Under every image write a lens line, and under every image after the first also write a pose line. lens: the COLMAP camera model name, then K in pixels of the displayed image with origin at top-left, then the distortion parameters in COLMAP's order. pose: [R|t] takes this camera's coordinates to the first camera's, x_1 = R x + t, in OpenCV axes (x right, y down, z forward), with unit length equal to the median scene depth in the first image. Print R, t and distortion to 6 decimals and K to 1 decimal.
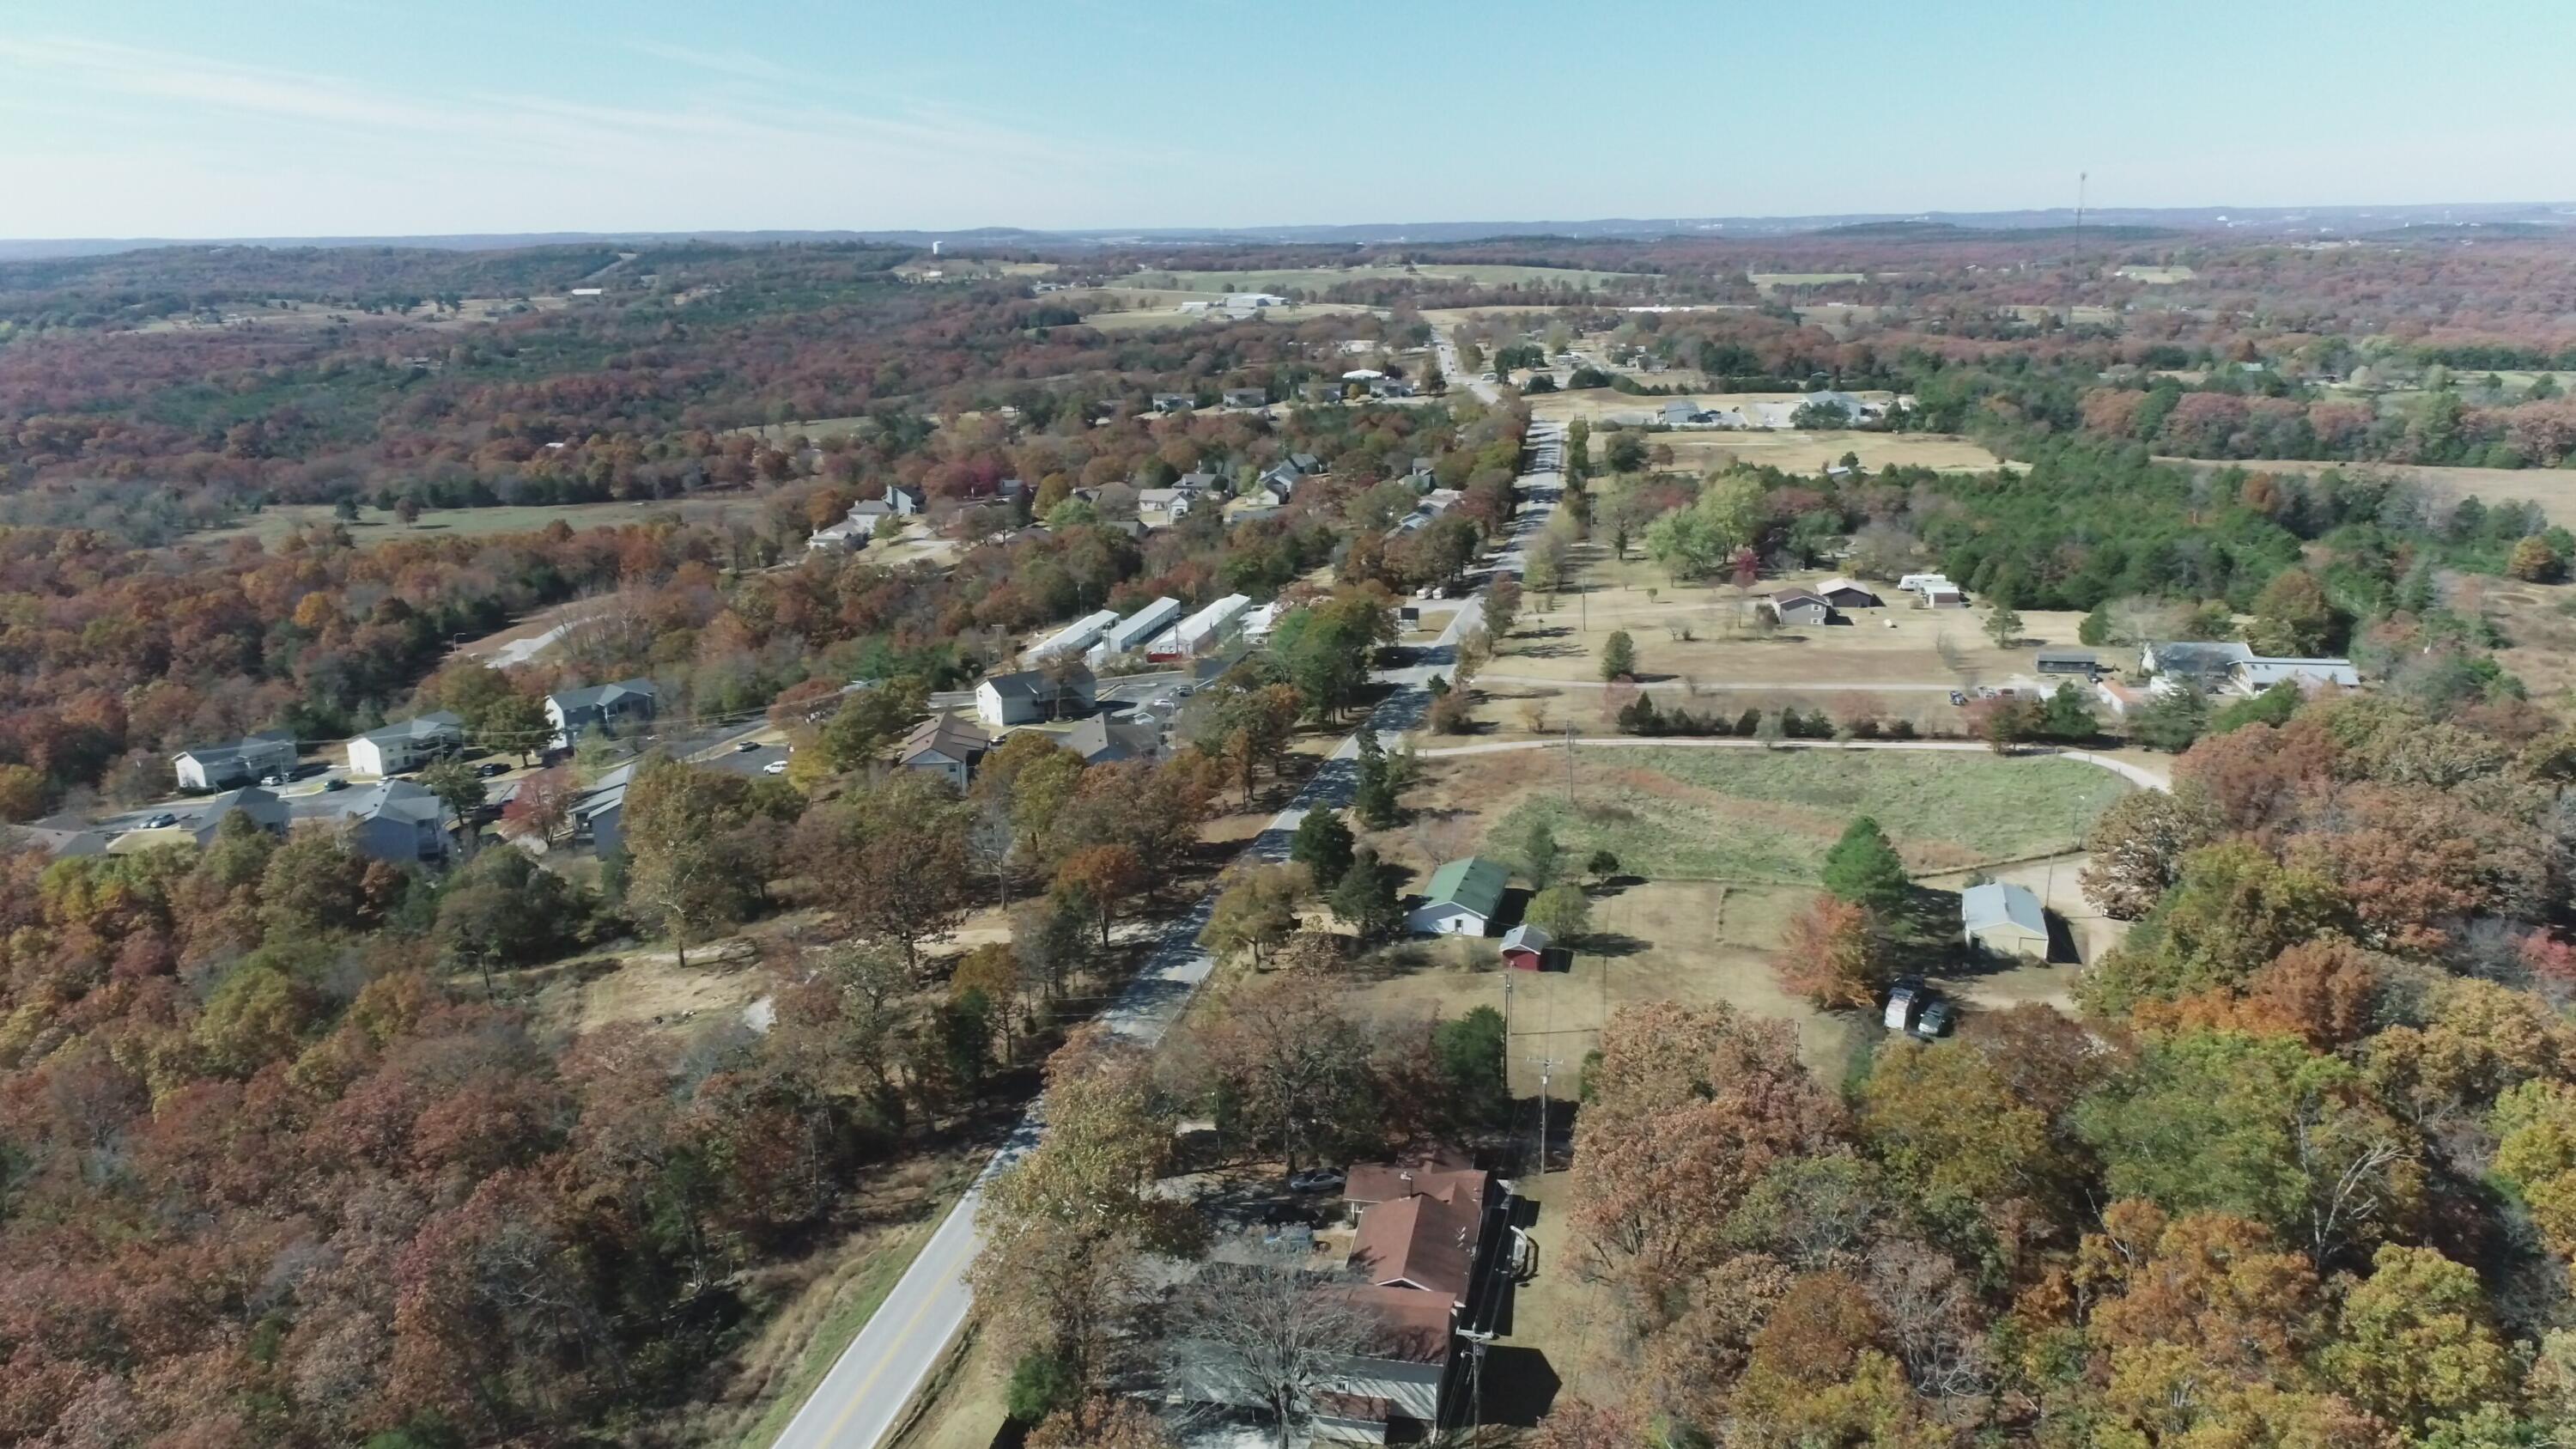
lens RADIAL K [[1817.2, 0, 1282.8], [0, 1817.2, 718.4], [0, 0, 1]] dist [-0.005559, -0.000135]
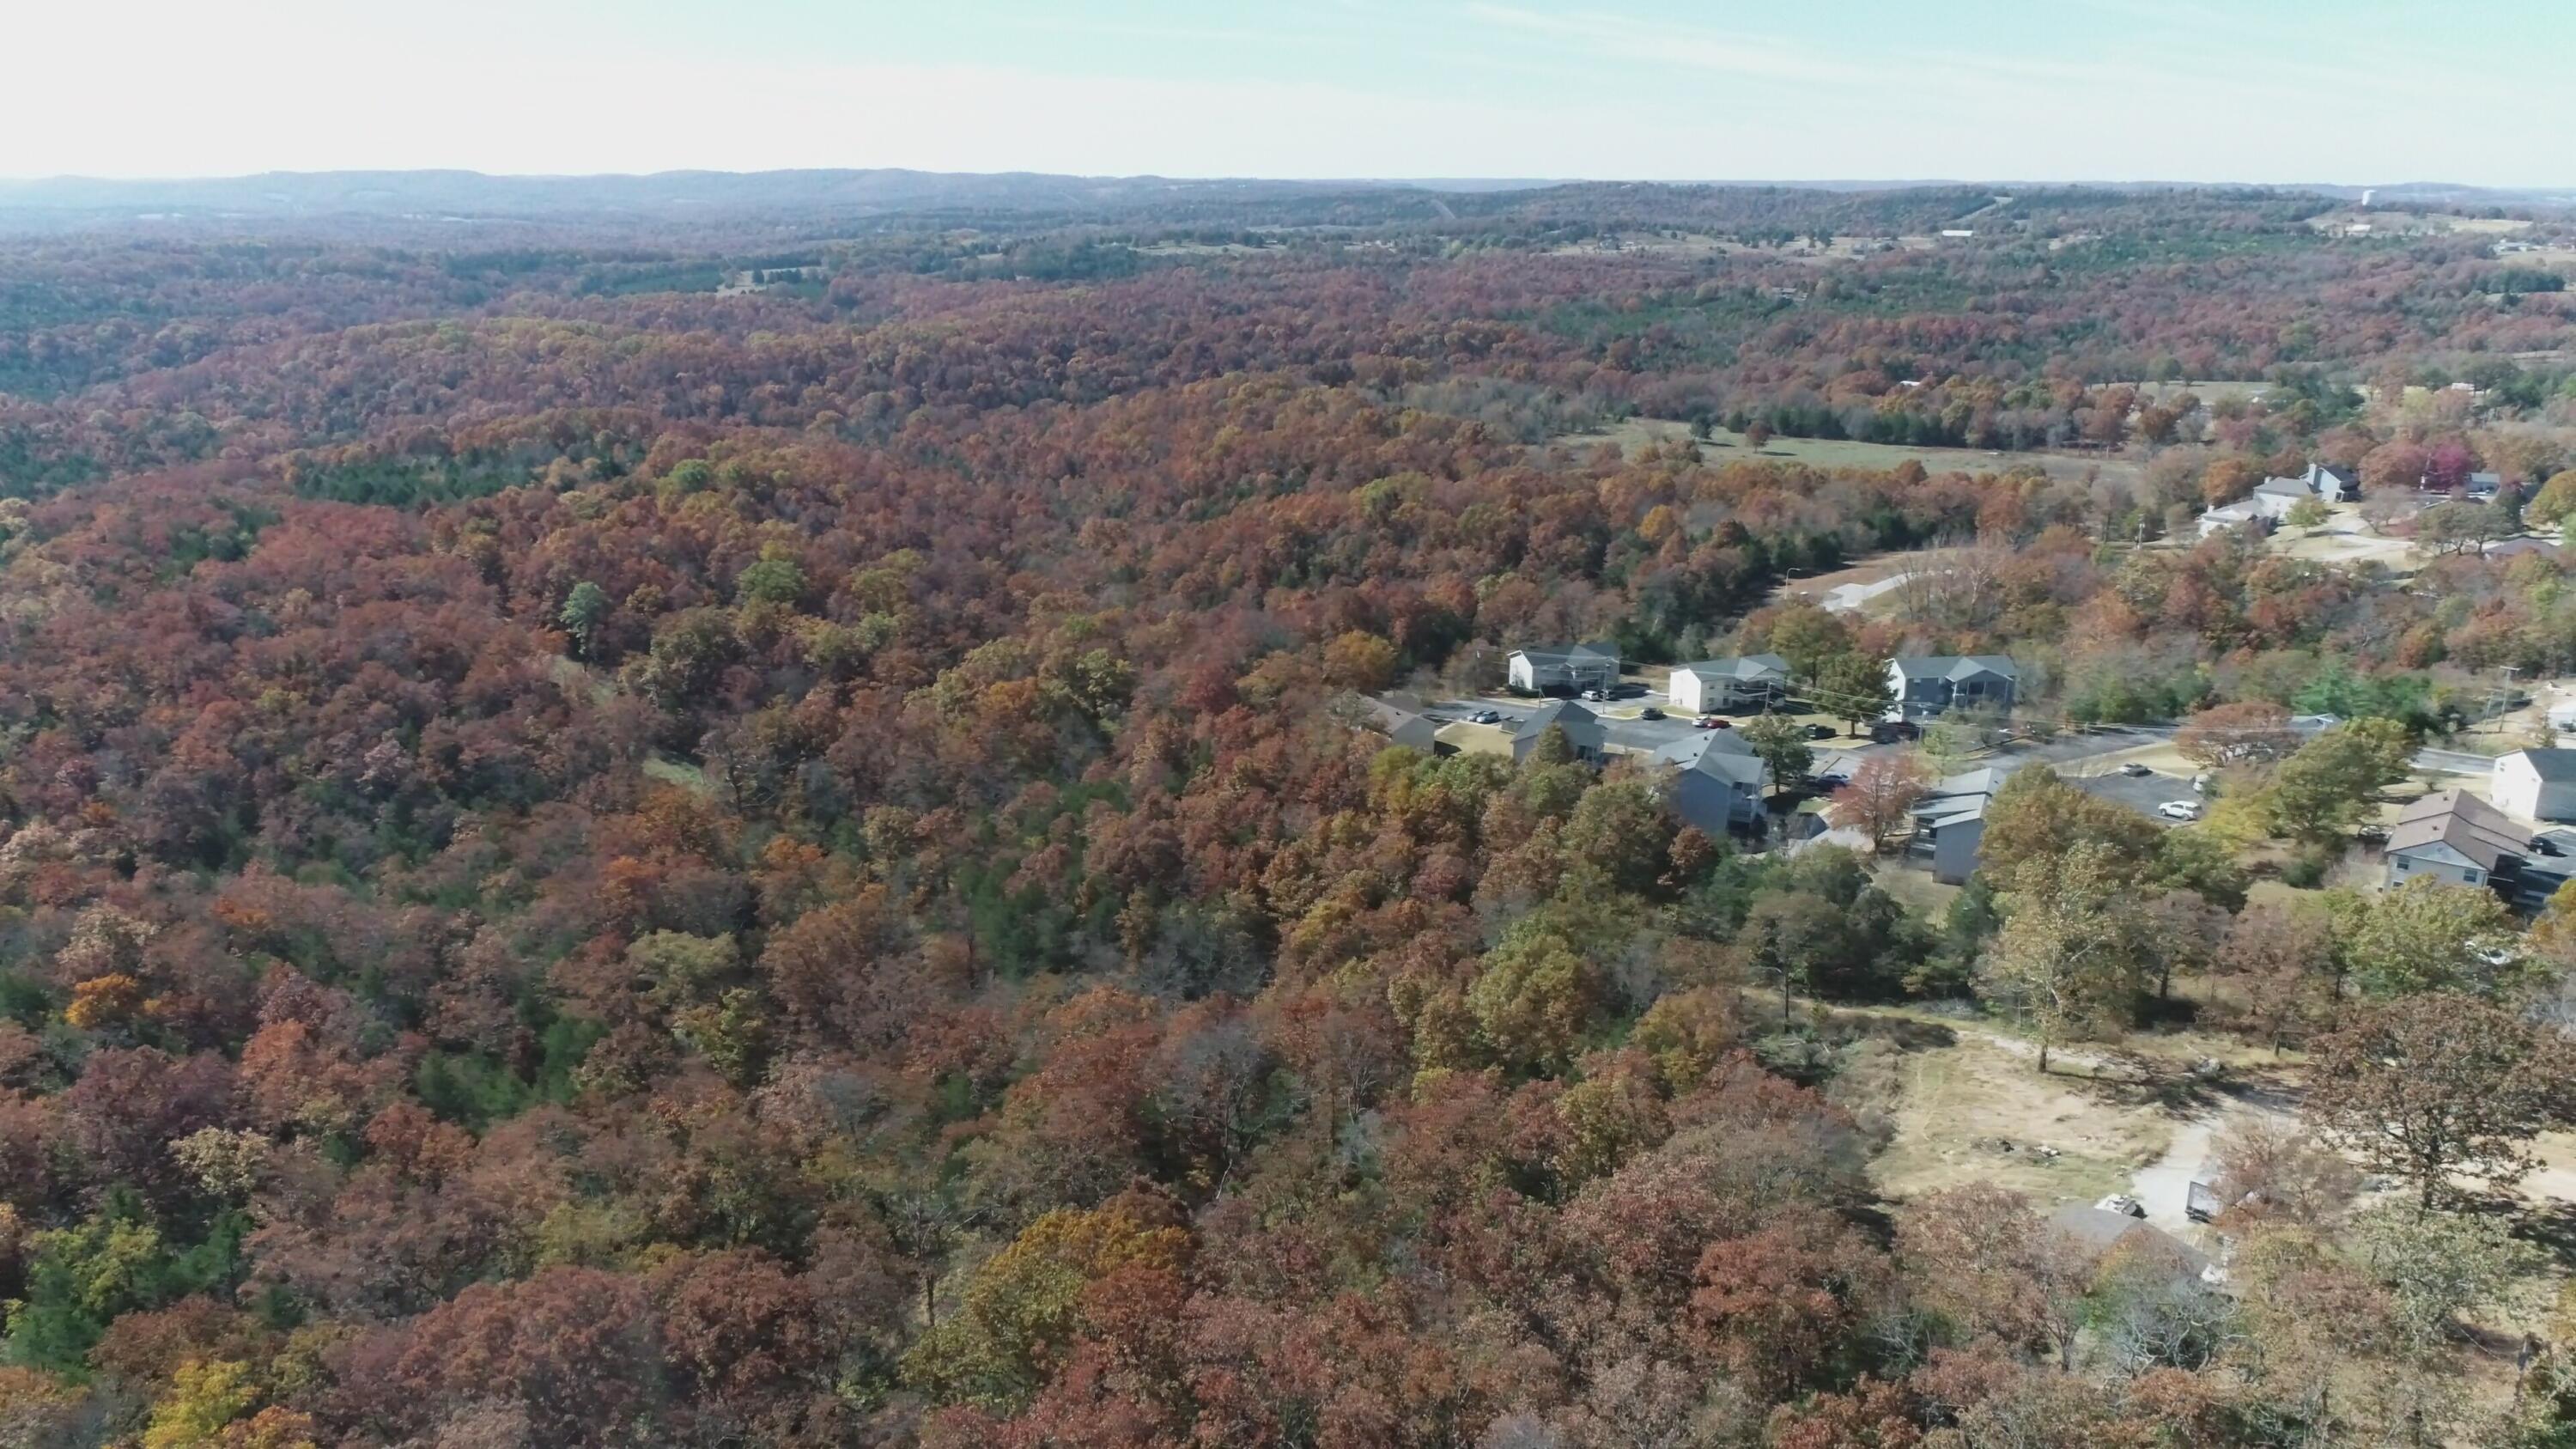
lens RADIAL K [[1817.2, 0, 1282.8], [0, 1817.2, 718.4], [0, 0, 1]] dist [-0.005559, -0.000135]
pose [[0.767057, 0.194429, -0.611409, -0.066065], [-0.178537, 0.980021, 0.087661, -0.006032], [0.616237, 0.041918, 0.786445, 0.102849]]
